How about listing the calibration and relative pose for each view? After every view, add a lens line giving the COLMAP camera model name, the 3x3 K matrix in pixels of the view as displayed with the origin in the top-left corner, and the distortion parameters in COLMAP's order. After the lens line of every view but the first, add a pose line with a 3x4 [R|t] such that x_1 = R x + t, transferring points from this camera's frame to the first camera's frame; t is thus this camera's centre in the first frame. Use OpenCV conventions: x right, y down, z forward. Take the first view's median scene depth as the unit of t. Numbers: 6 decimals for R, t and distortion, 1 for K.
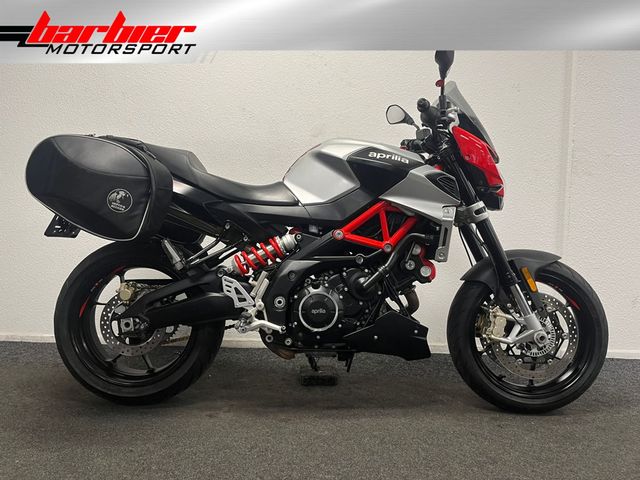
lens RADIAL K [[487.0, 0, 321.2], [0, 487.0, 239.7], [0, 0, 1]] dist [0.019082, -0.023150]
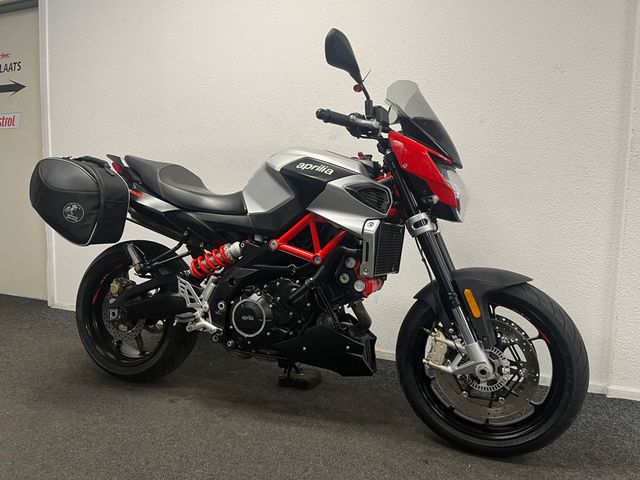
lens RADIAL K [[487.0, 0, 317.8], [0, 487.0, 242.2], [0, 0, 1]] dist [0.019082, -0.023150]
pose [[0.926177, 0.034744, -0.375484, 0.496176], [-0.022468, 0.999062, 0.037024, -0.054308], [0.376418, -0.025855, 0.926089, 0.090582]]
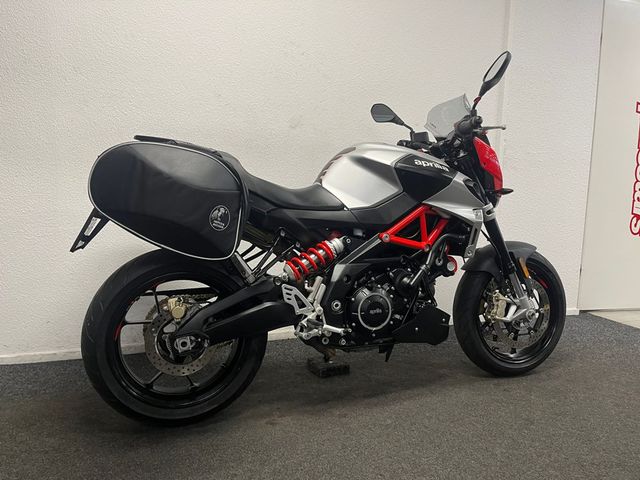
lens RADIAL K [[487.0, 0, 318.0], [0, 487.0, 242.9], [0, 0, 1]] dist [0.019082, -0.023150]
pose [[0.937779, -0.045377, 0.344256, -0.461094], [0.017923, 0.996428, 0.082518, -0.087708], [-0.346771, -0.071213, 0.935243, 0.057788]]
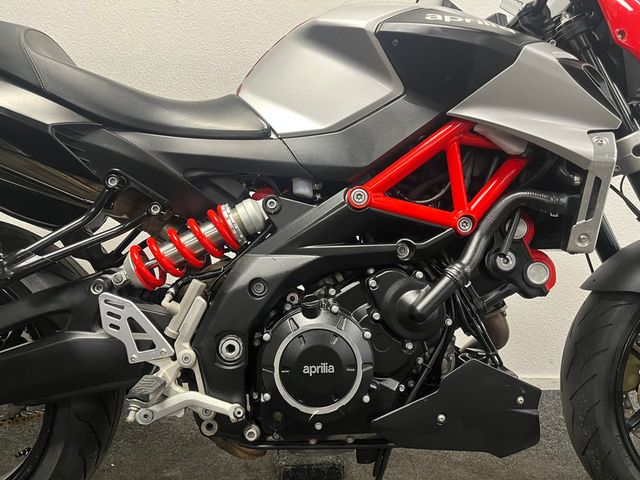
lens RADIAL K [[487.0, 0, 323.4], [0, 487.0, 235.8], [0, 0, 1]] dist [0.019082, -0.023150]
pose [[0.998246, -0.013477, 0.057640, -0.024096], [0.013313, 0.999906, 0.003230, 0.023518], [-0.057679, -0.002457, 0.998332, 0.534410]]
